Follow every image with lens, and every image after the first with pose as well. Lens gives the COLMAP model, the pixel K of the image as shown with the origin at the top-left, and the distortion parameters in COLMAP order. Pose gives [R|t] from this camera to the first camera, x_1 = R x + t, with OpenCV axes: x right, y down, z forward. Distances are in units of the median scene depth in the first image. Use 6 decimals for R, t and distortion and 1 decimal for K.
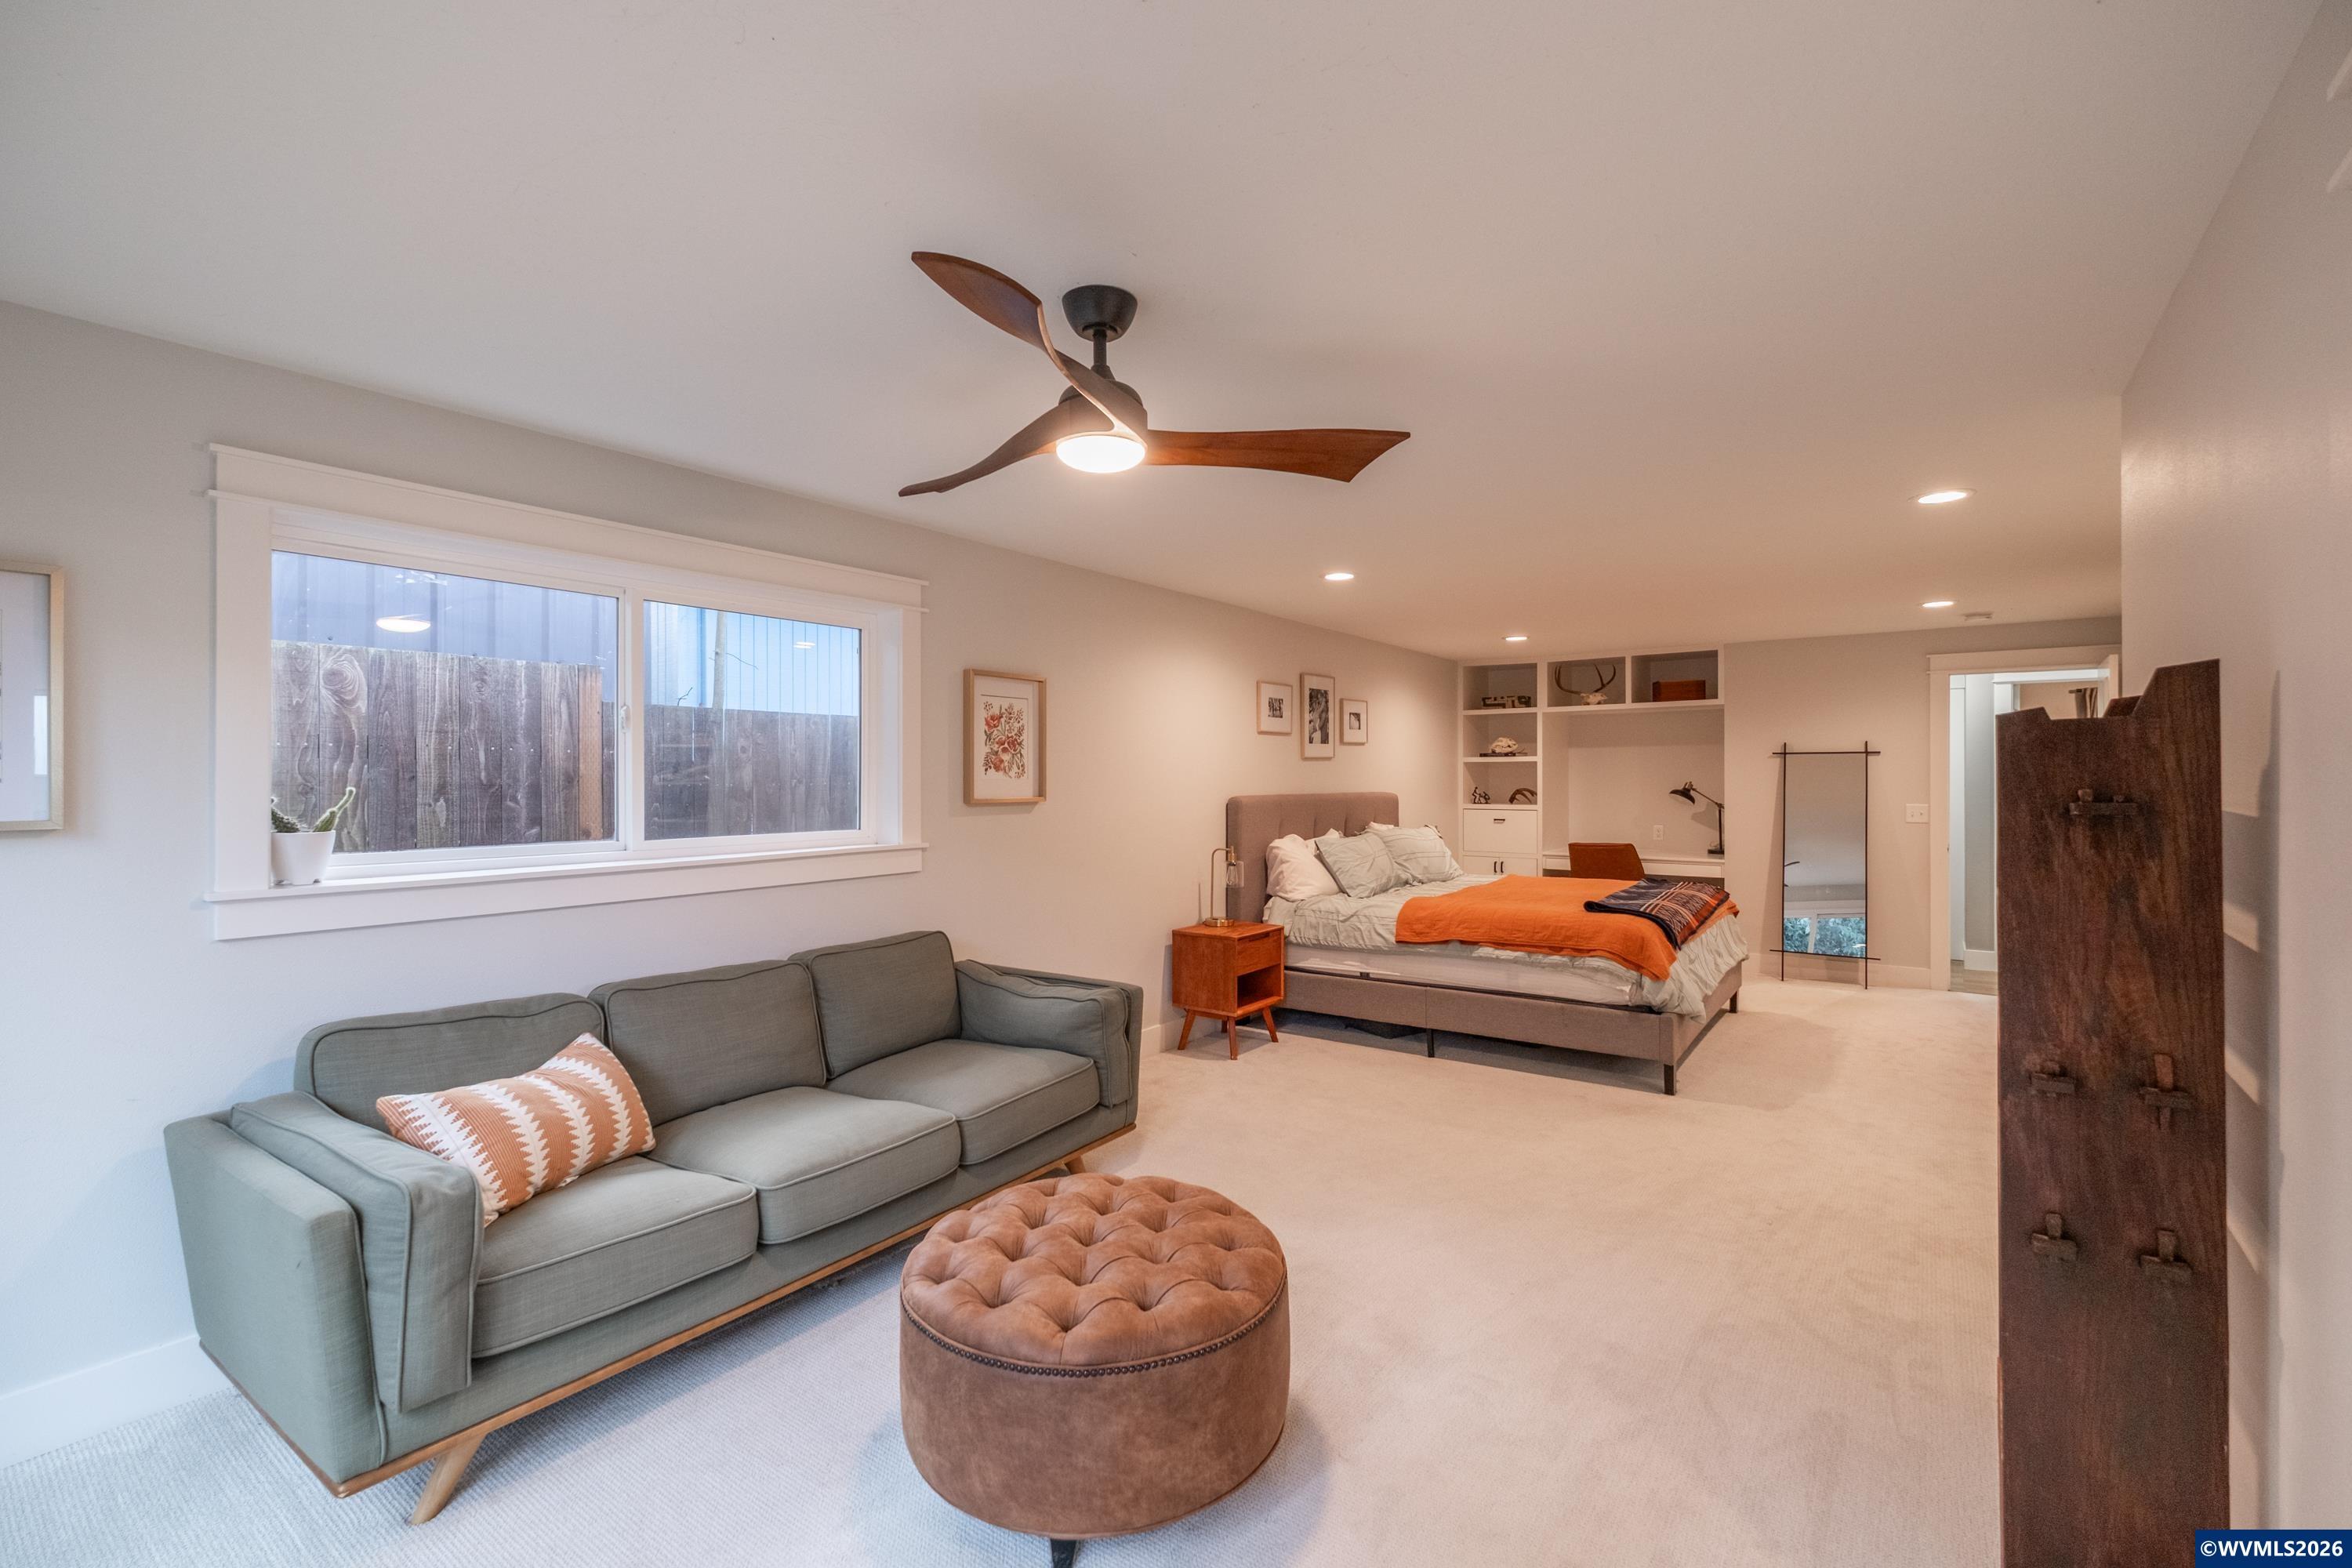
lens RADIAL K [[1034.3, 0, 1176.0], [0, 1034.3, 784.0], [0, 0, 1]] dist [0.002736, -0.000293]
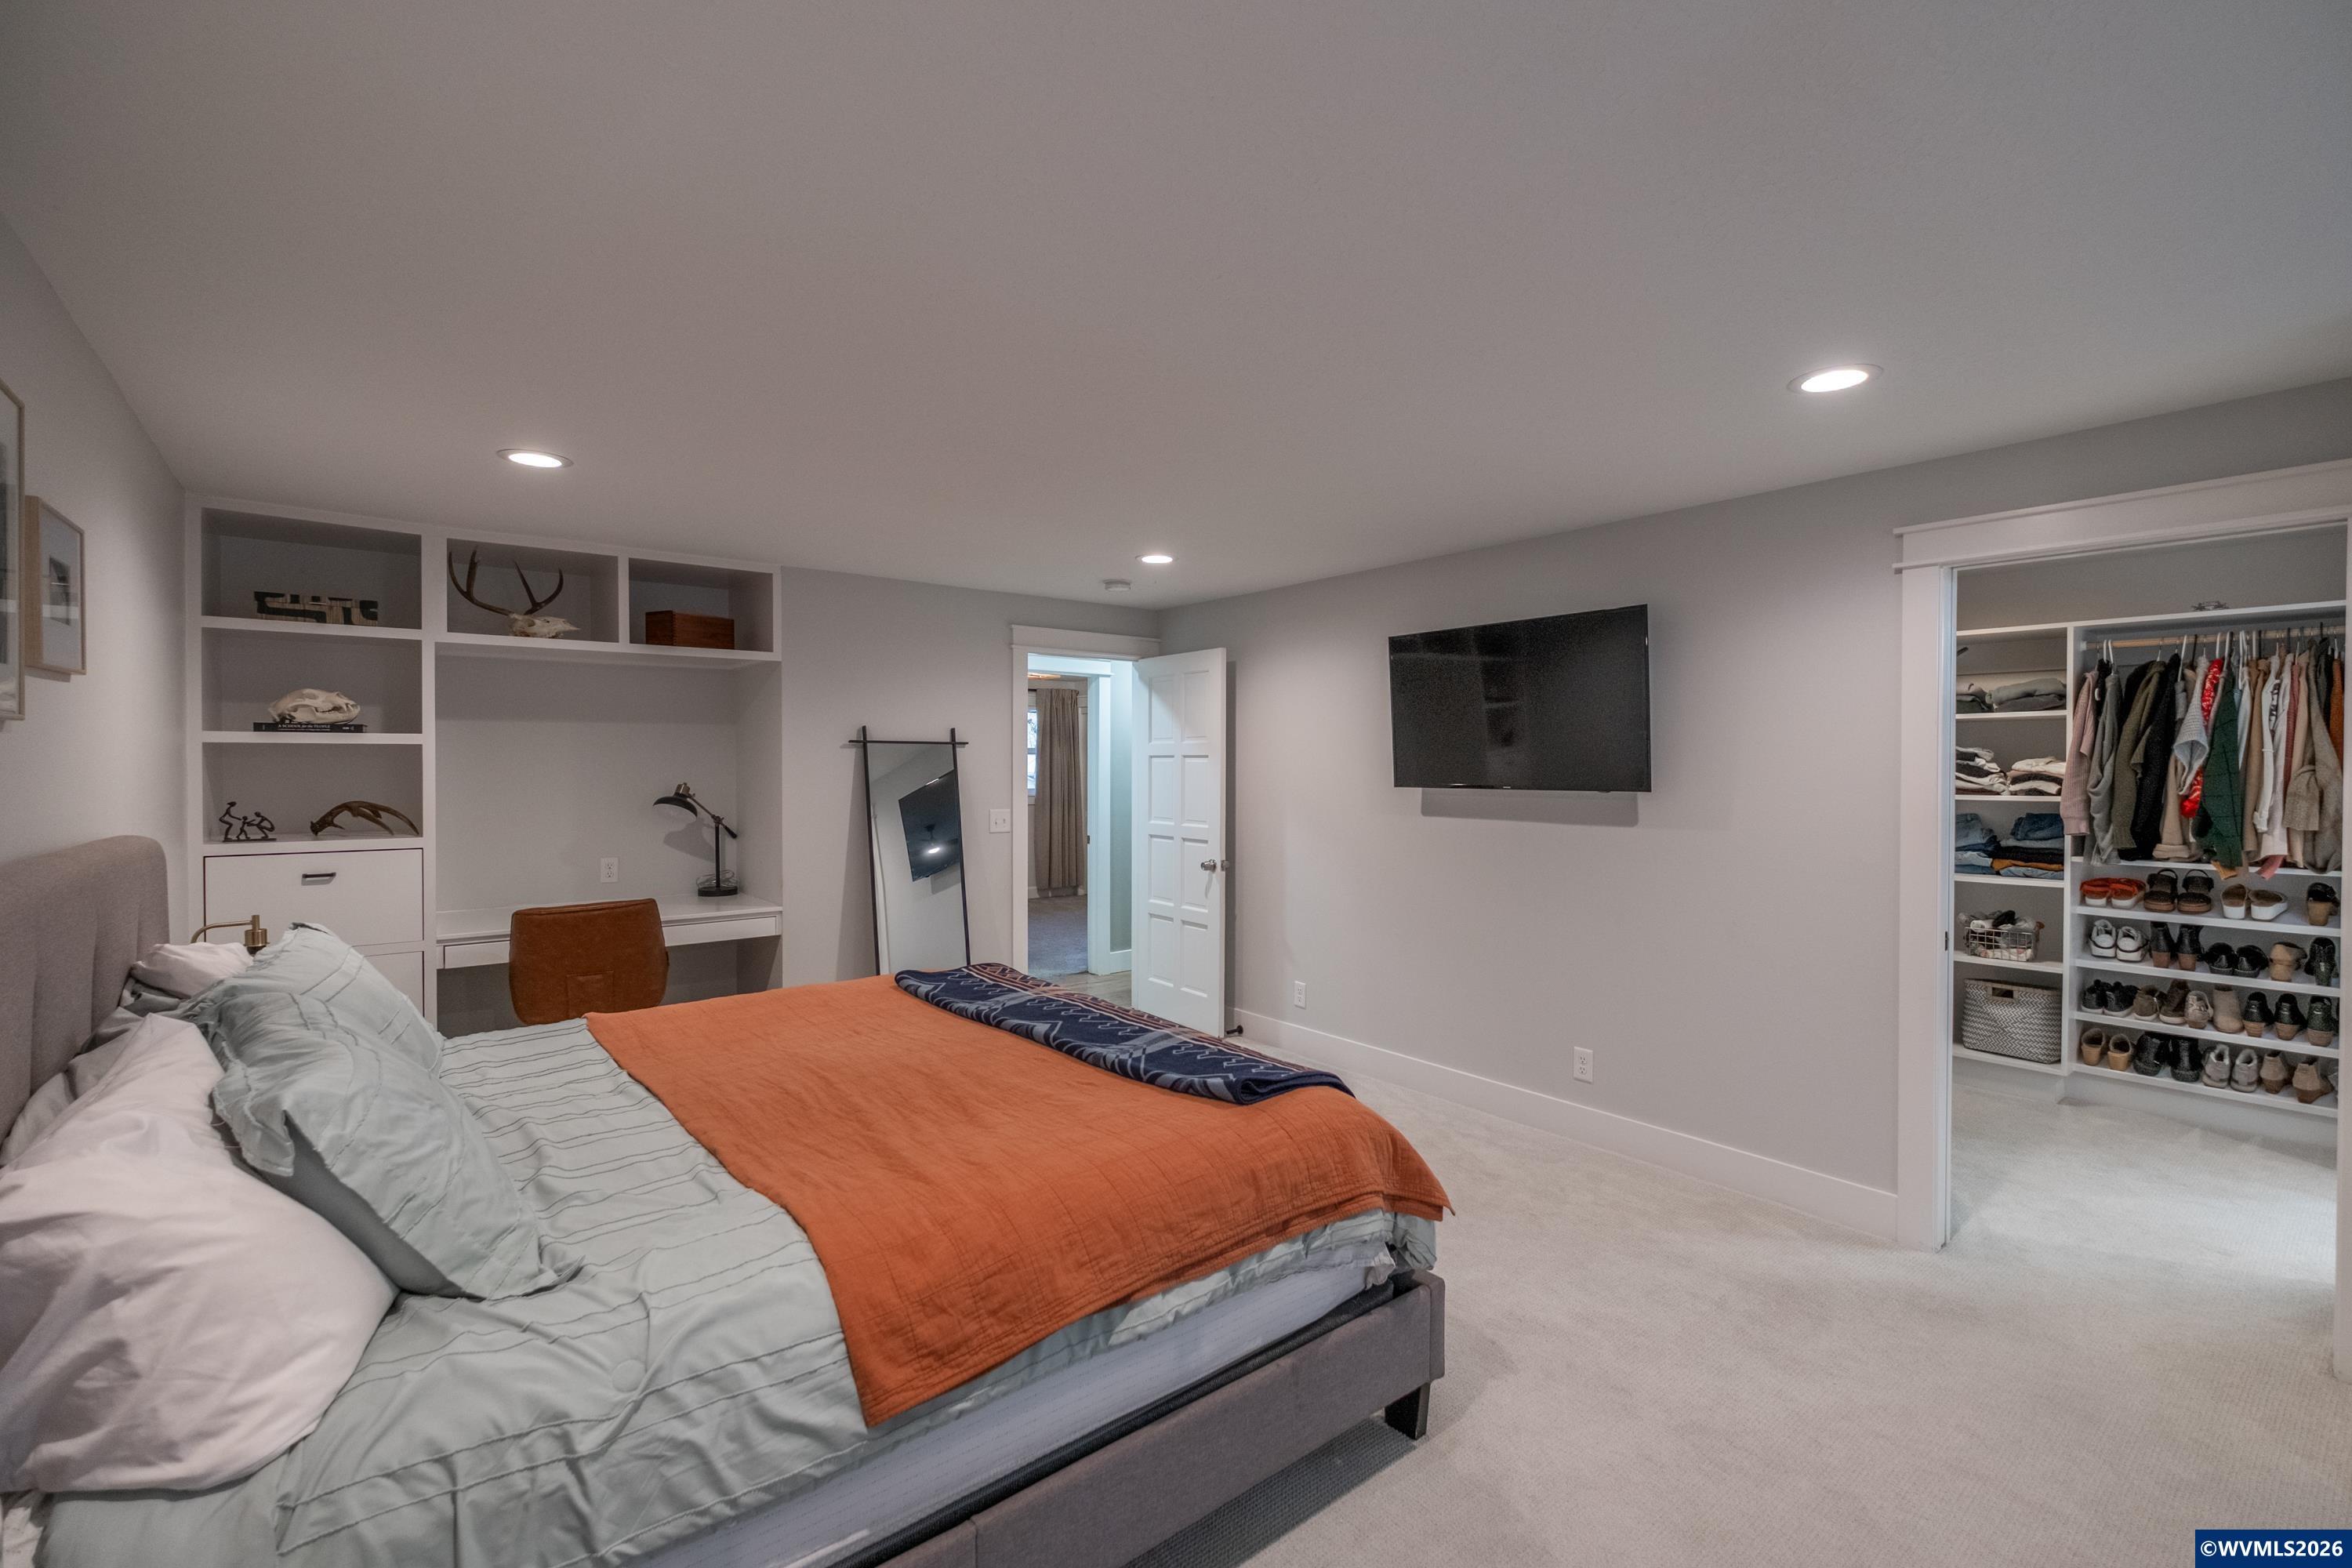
lens RADIAL K [[1034.3, 0, 1176.0], [0, 1034.3, 784.0], [0, 0, 1]] dist [0.002736, -0.000293]
pose [[0.264100, -0.017056, 0.964345, -0.015827], [0.002140, 0.999852, 0.017098, -0.011857], [-0.964493, -0.002452, 0.264097, 0.571940]]
